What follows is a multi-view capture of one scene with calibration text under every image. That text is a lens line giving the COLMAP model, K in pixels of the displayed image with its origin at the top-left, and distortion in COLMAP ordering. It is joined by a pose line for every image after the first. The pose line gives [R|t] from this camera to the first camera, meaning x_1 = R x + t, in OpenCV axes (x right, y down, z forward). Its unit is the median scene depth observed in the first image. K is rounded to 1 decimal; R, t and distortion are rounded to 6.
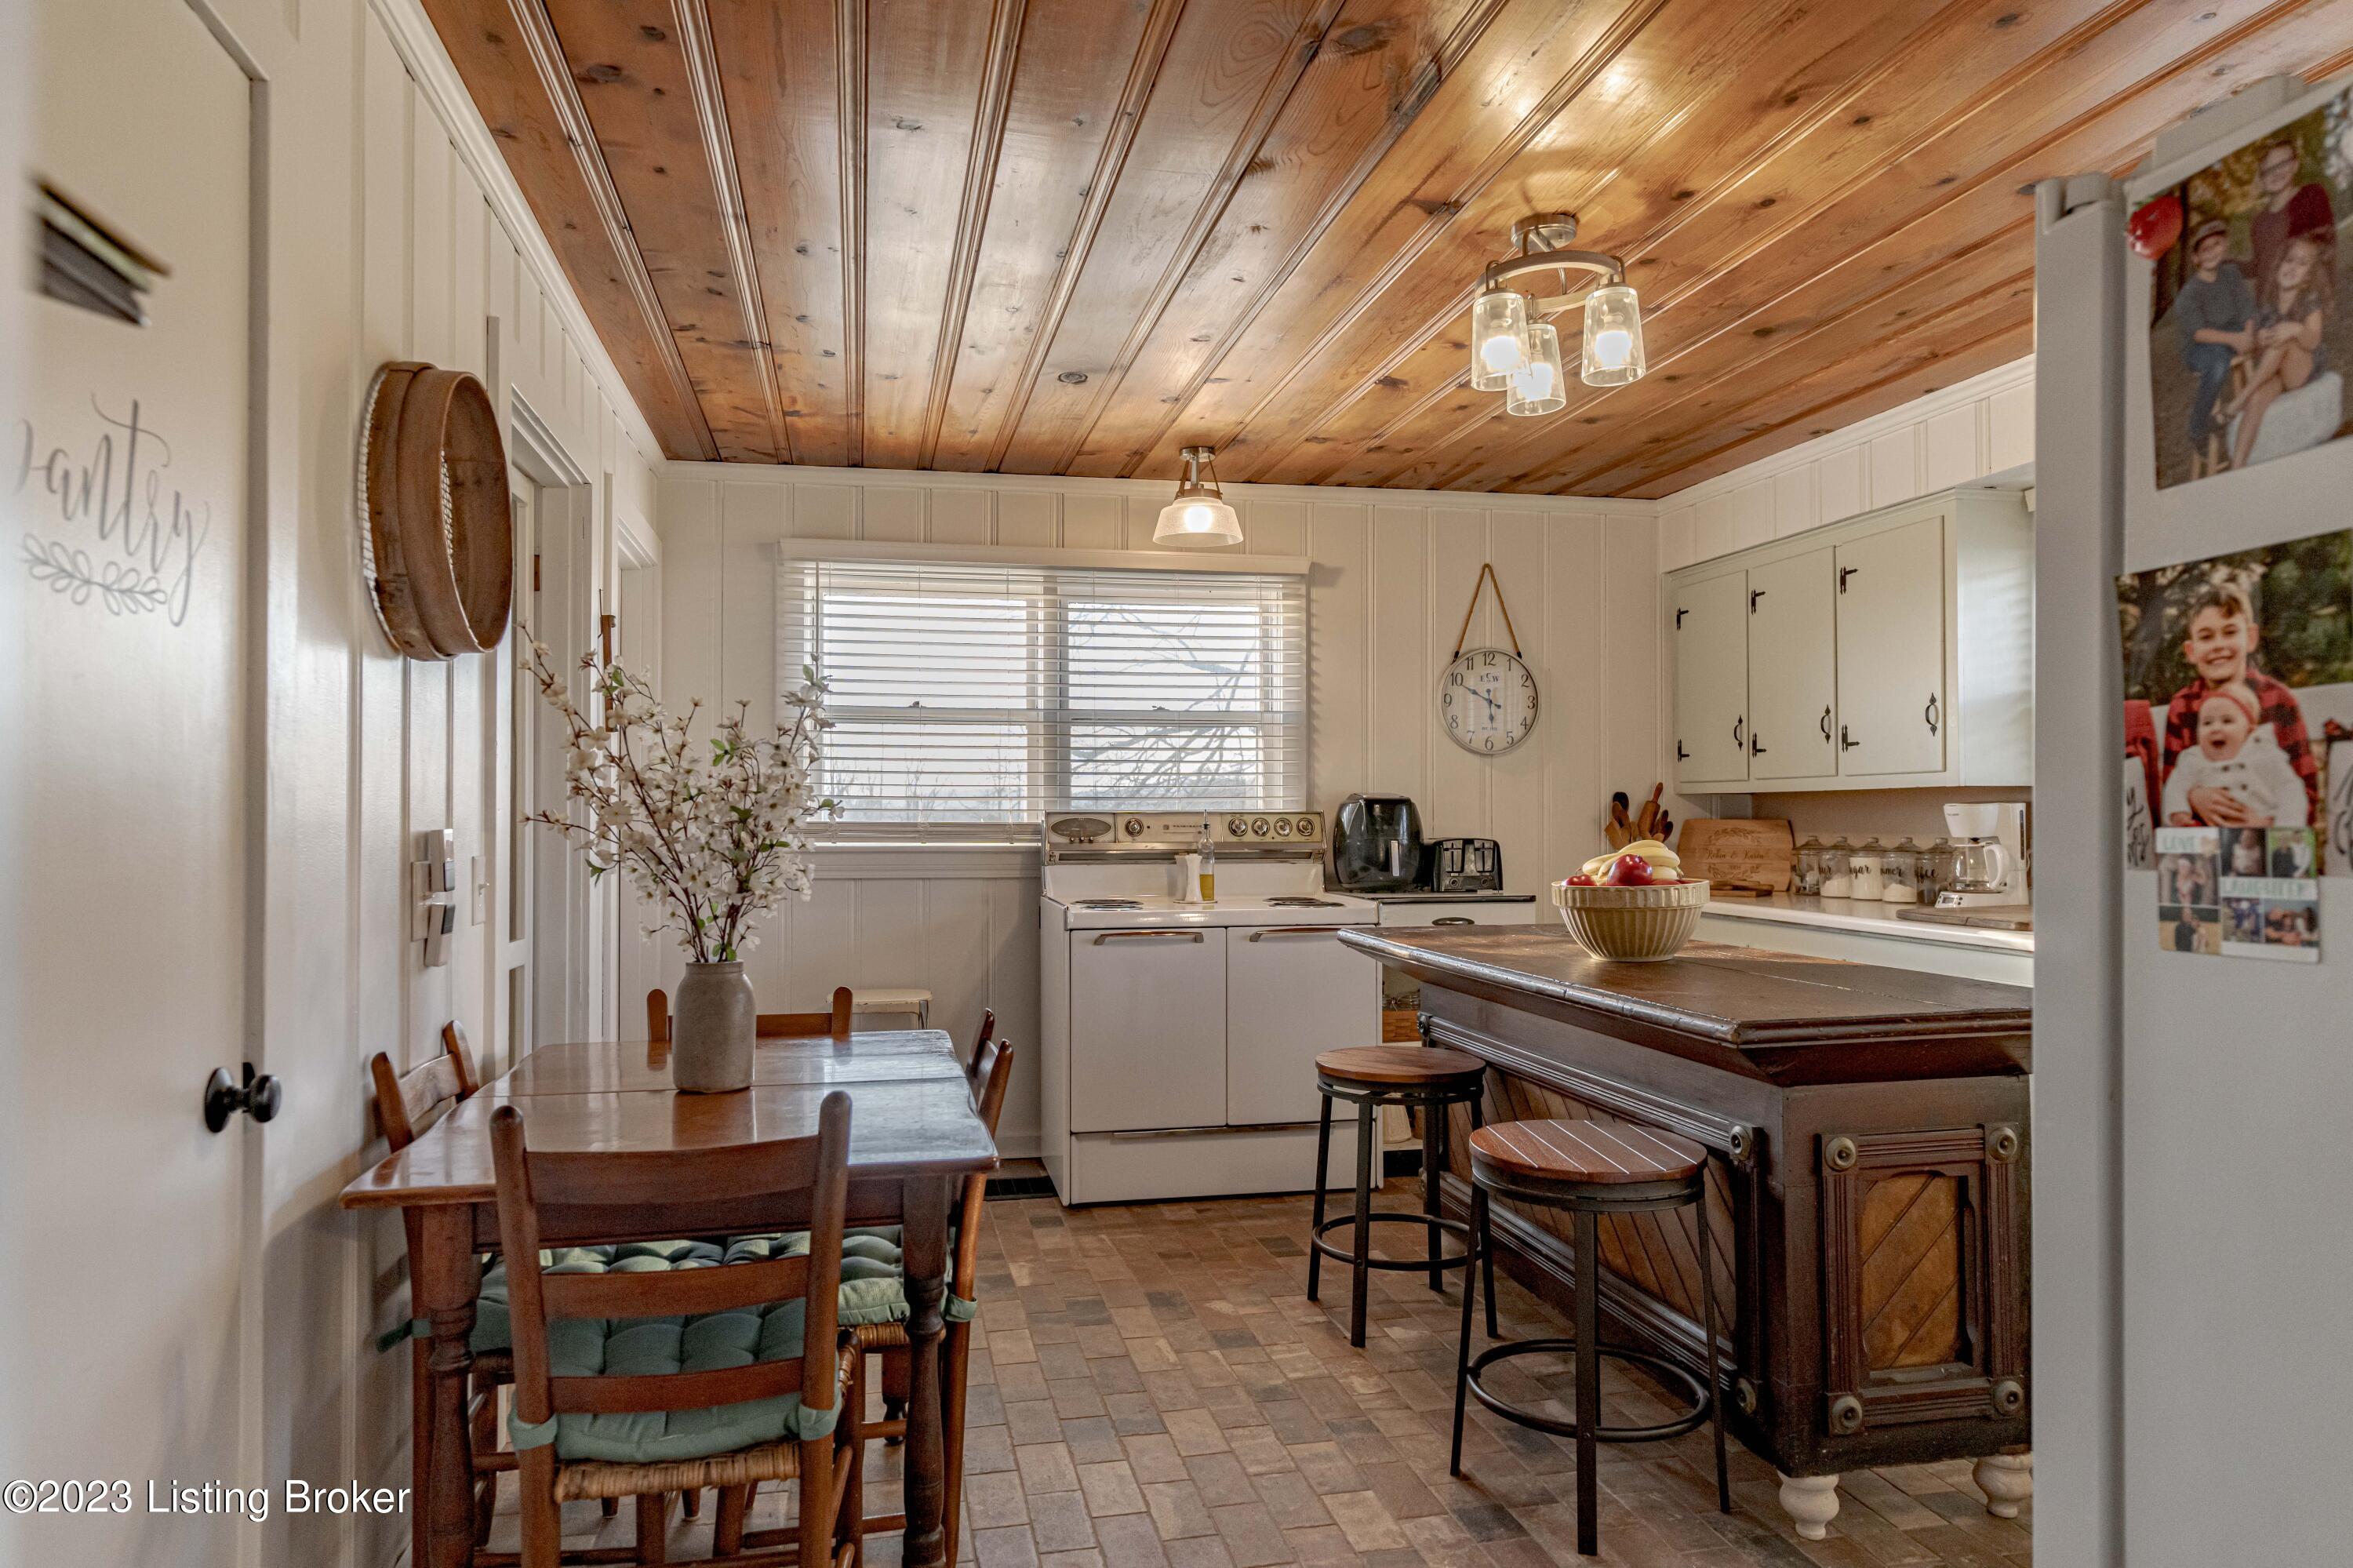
lens RADIAL K [[1448.7, 0, 1174.0], [0, 1448.7, 788.4], [0, 0, 1]] dist [0.007998, -0.001035]
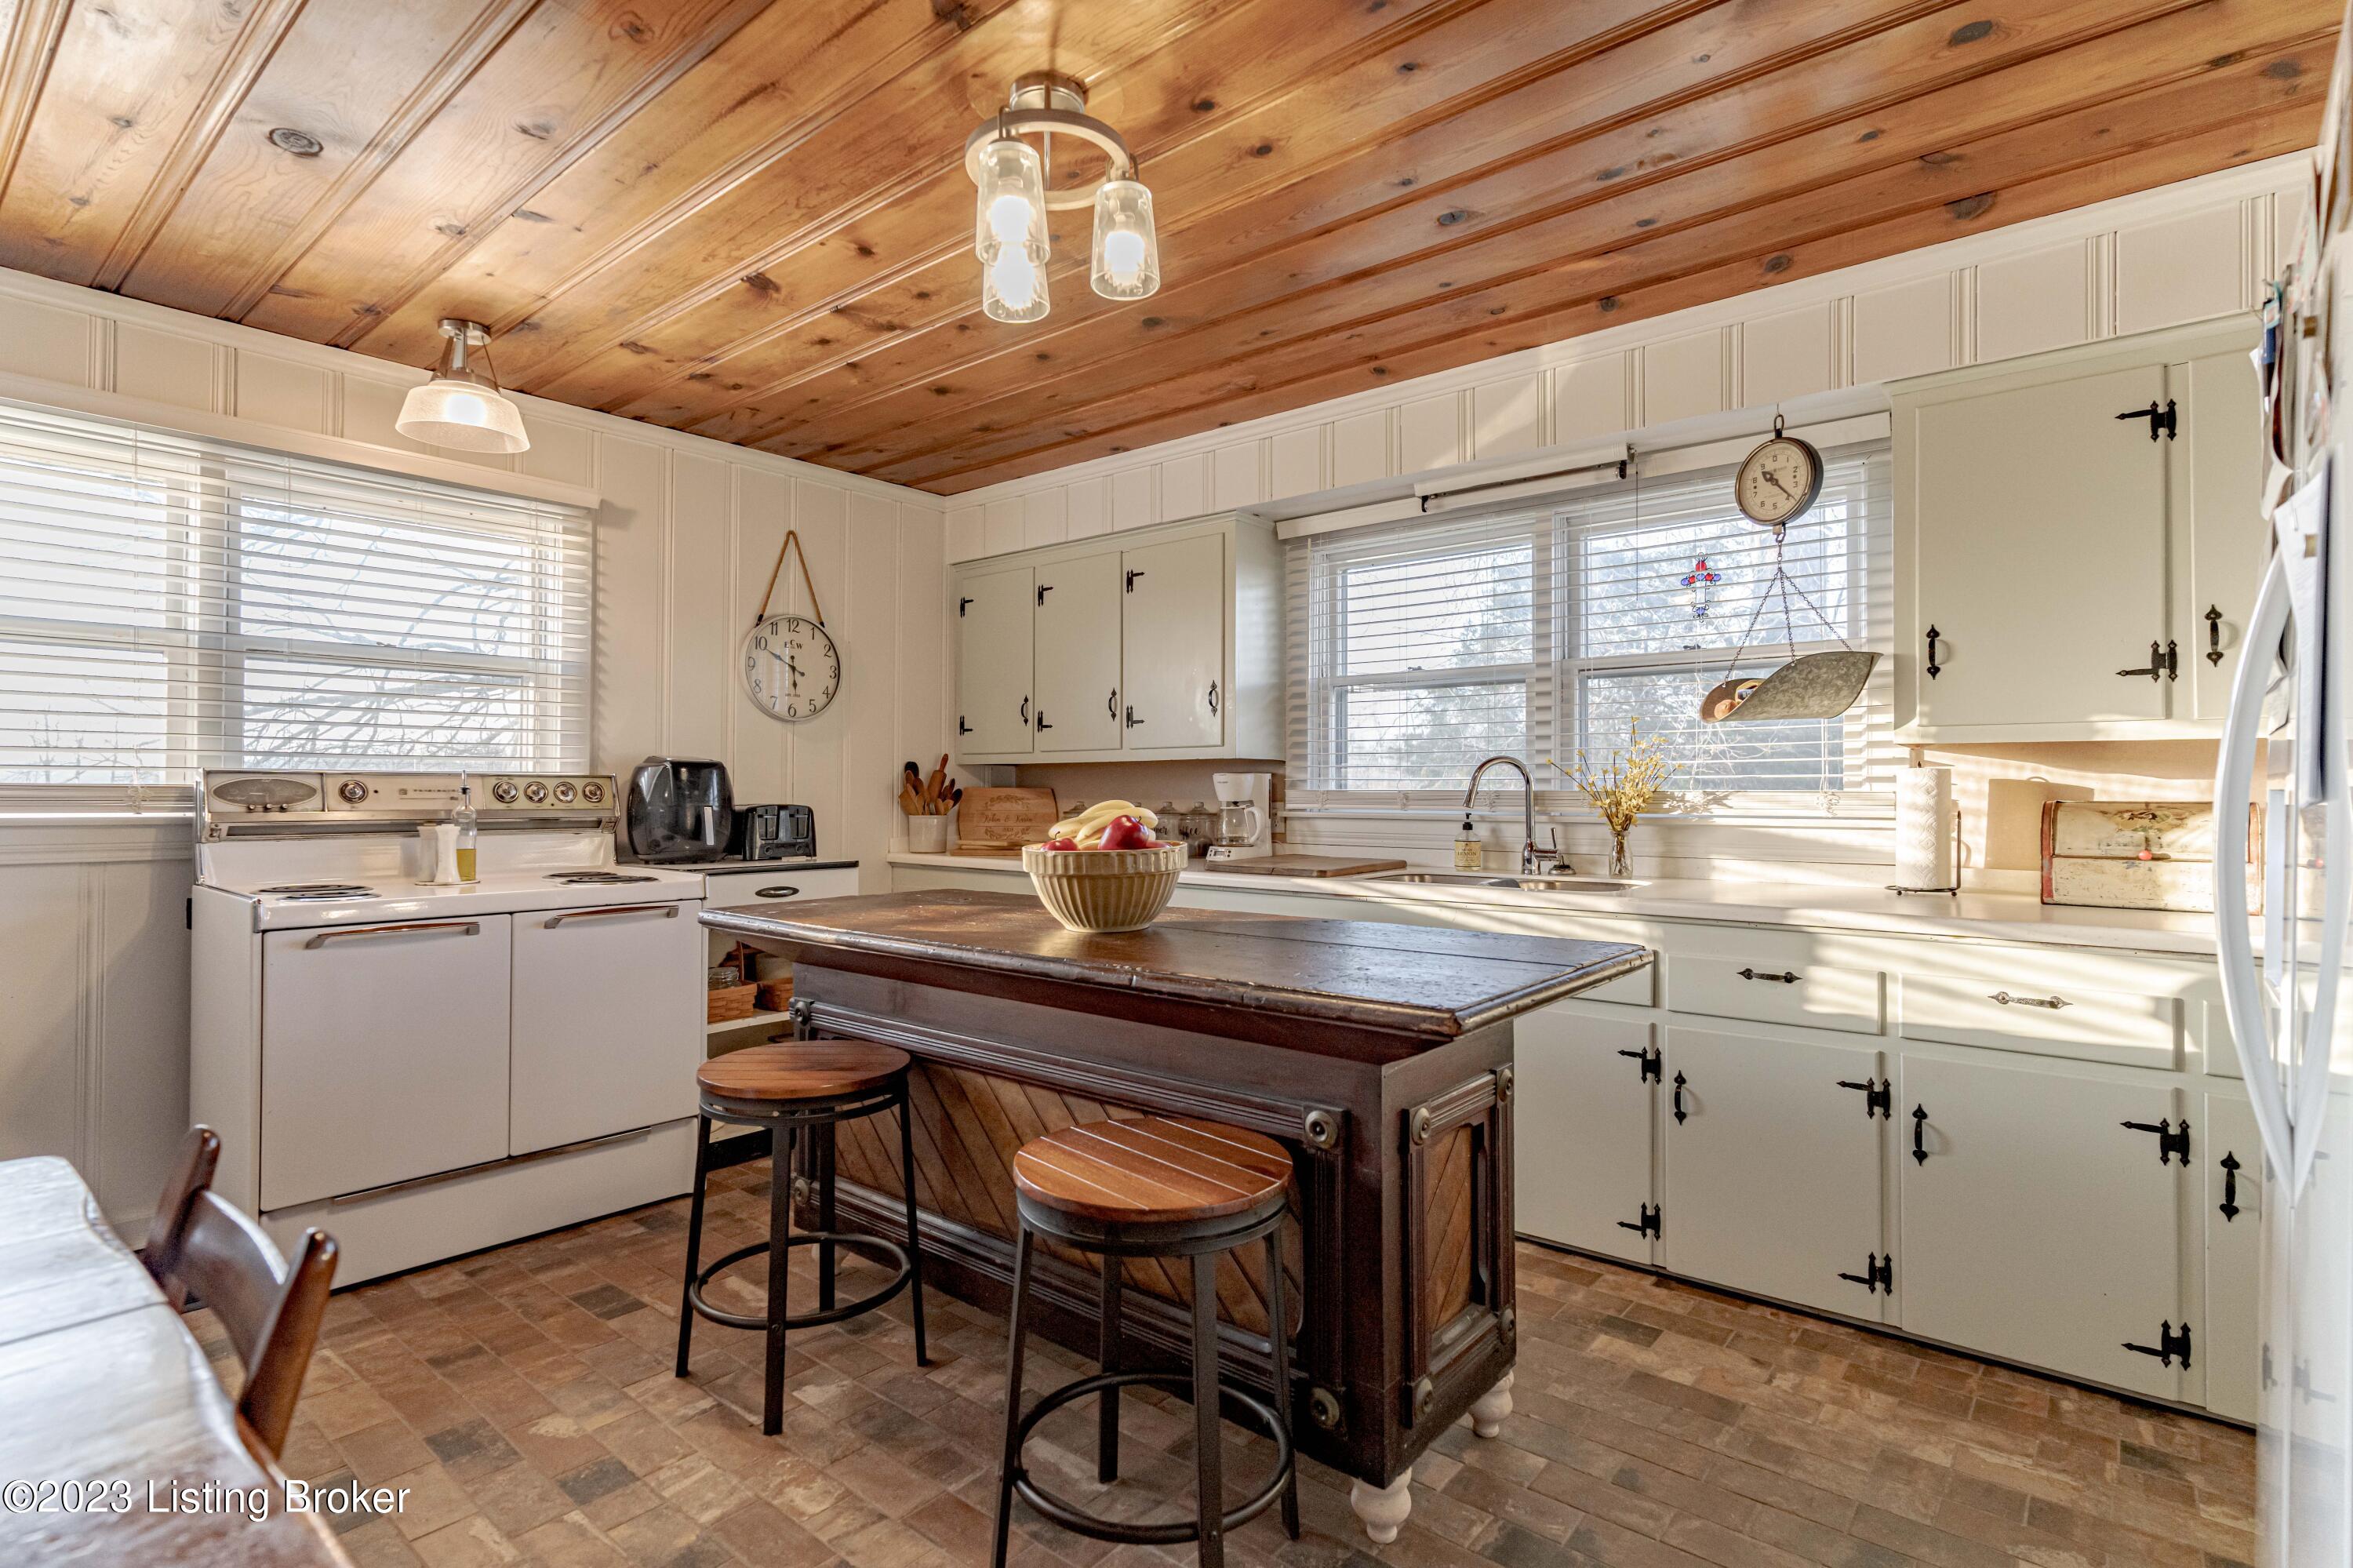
lens RADIAL K [[1111.1, 0, 1191.2], [0, 1111.1, 779.5], [0, 0, 1]] dist [0.003532, -0.000836]
pose [[0.777487, 0.011602, 0.628792, -0.061653], [-0.016125, 0.999869, 0.001489, 0.013844], [-0.628692, -0.011297, 0.777572, 0.279267]]
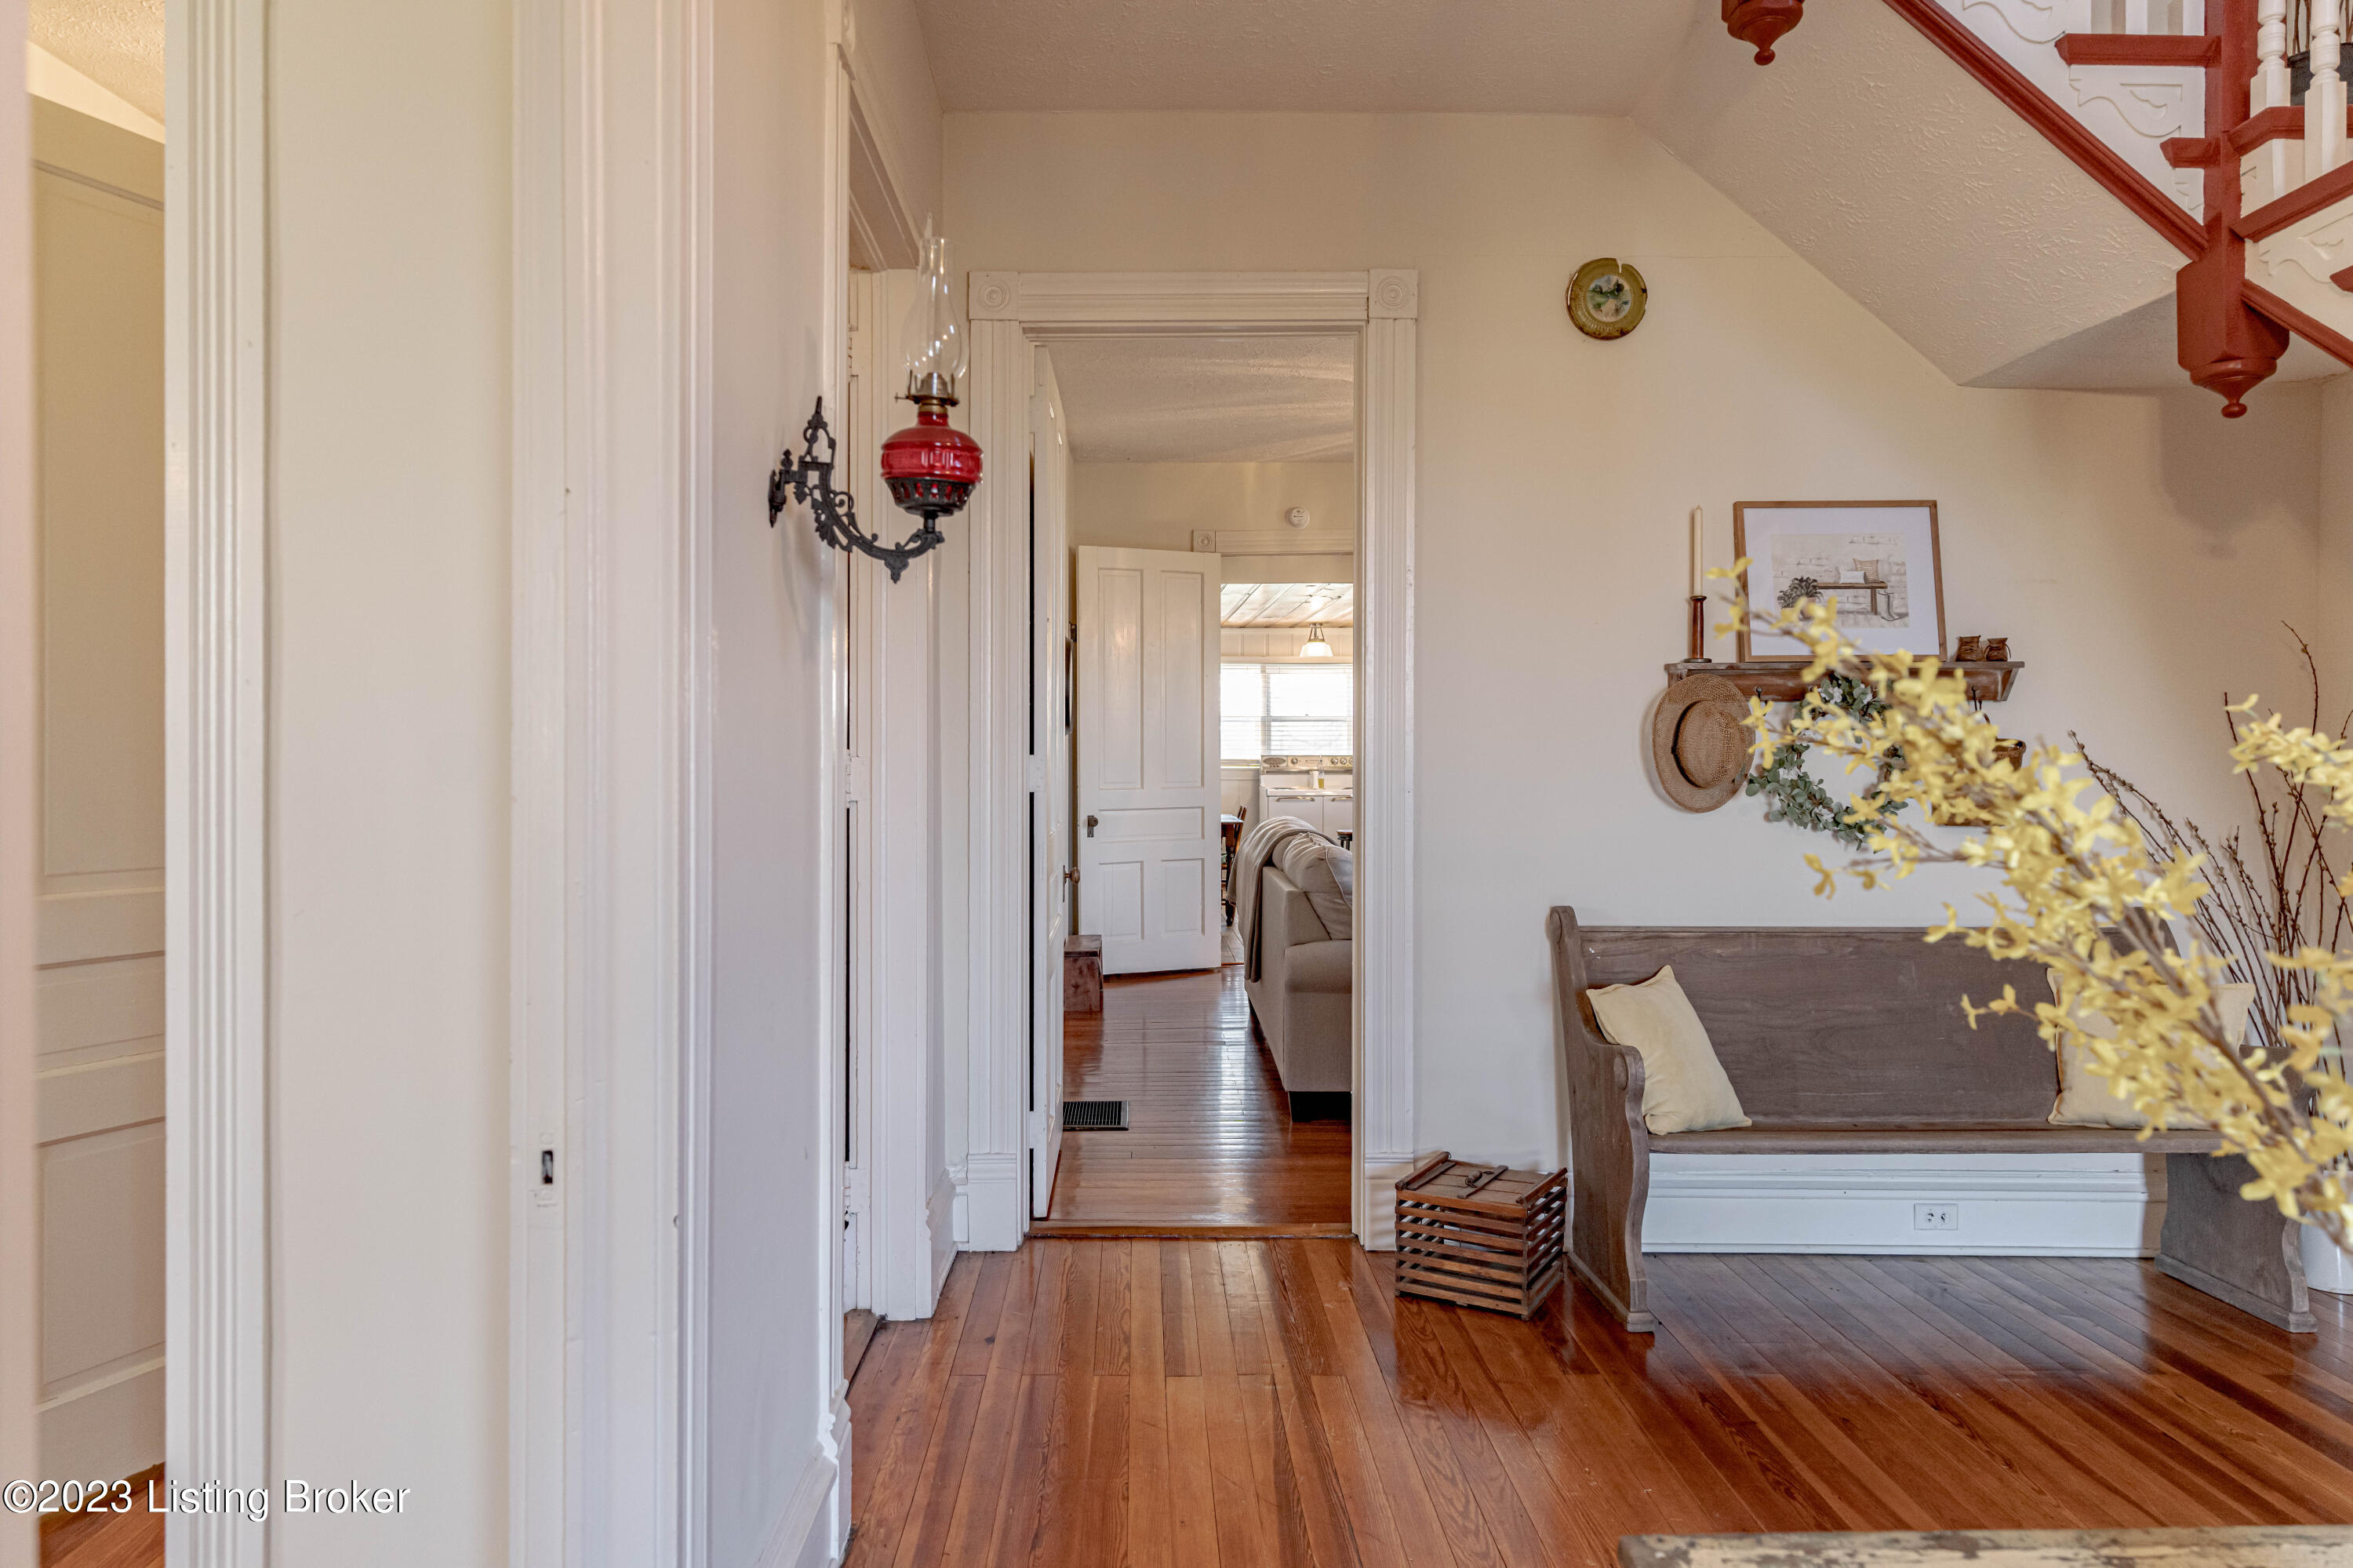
lens RADIAL K [[1483.2, 0, 1174.2], [0, 1483.2, 780.4], [0, 0, 1]] dist [0.000084, 0.000238]
pose [[0.981530, 0.005563, -0.191227, 0.312504], [-0.002186, 0.999838, 0.017868, 0.016331], [0.191295, -0.017120, 0.981383, -1.939277]]
